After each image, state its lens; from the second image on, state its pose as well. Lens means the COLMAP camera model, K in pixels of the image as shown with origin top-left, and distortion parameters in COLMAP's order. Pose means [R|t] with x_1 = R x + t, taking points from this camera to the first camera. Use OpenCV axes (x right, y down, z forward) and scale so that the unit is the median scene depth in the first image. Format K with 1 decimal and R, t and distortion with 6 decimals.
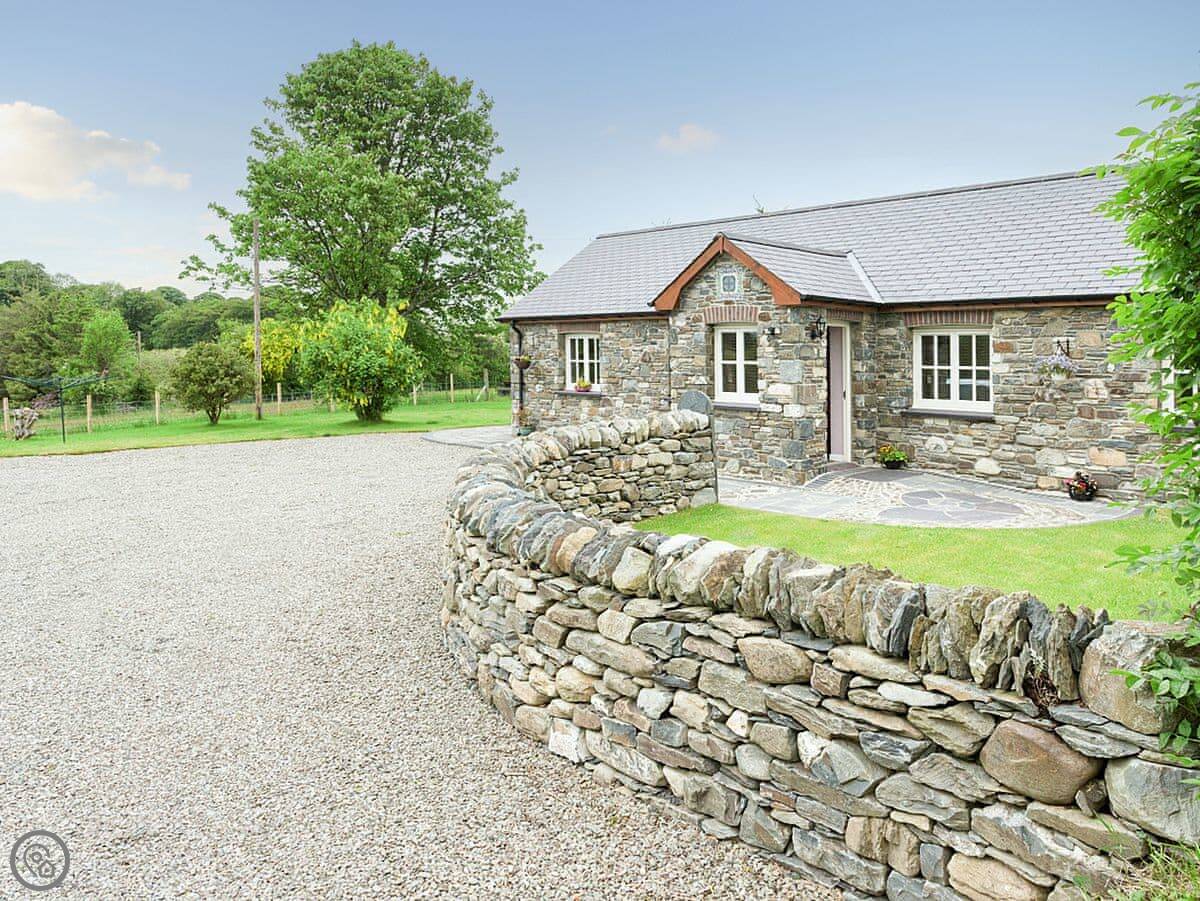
lens RADIAL K [[926.3, 0, 600.0], [0, 926.3, 450.3], [0, 0, 1]] dist [-0.005883, -0.000303]
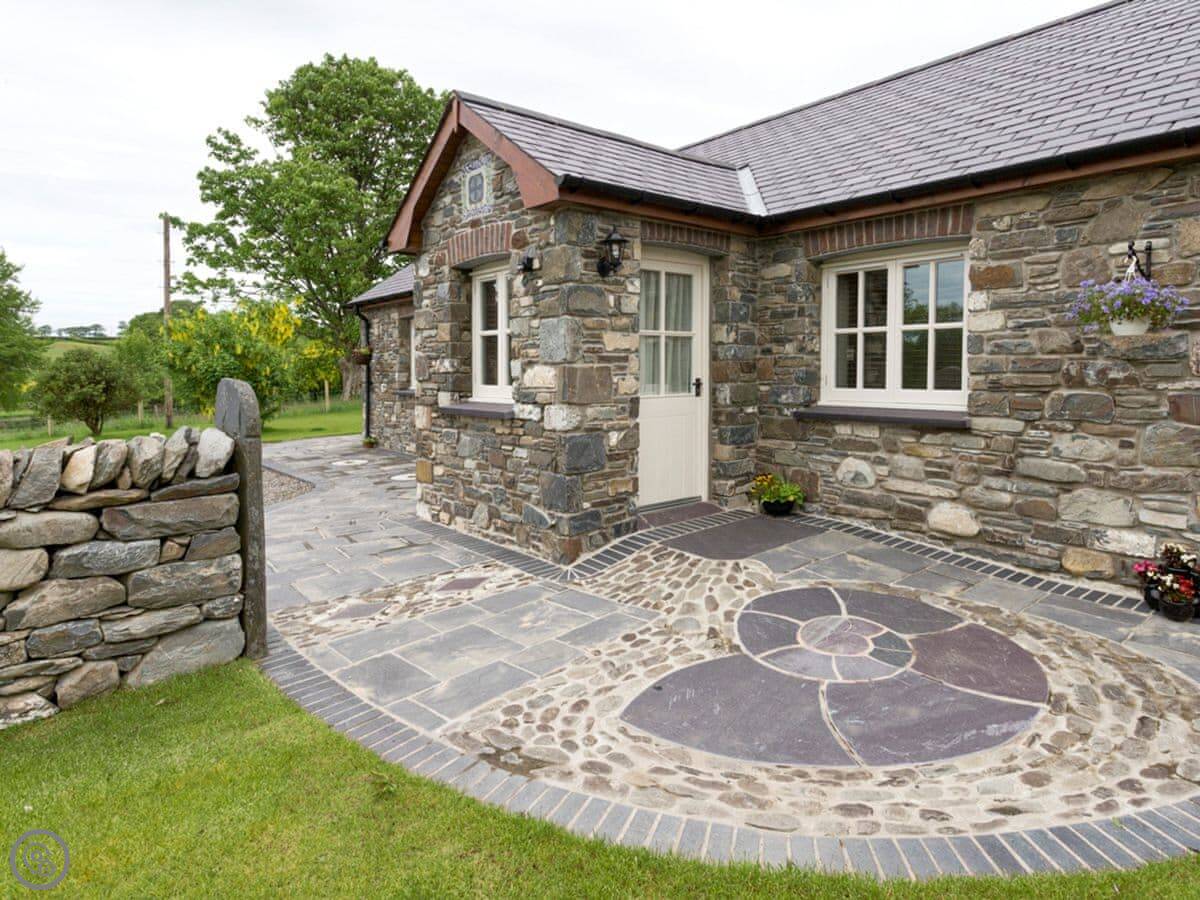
lens RADIAL K [[665.1, 0, 599.2], [0, 665.1, 488.0], [0, 0, 1]] dist [-0.003247, 0.000887]
pose [[0.994577, -0.009331, -0.103583, 0.261468], [0.017601, 0.996702, 0.079215, -0.031454], [0.102502, -0.080608, 0.991461, 0.615008]]
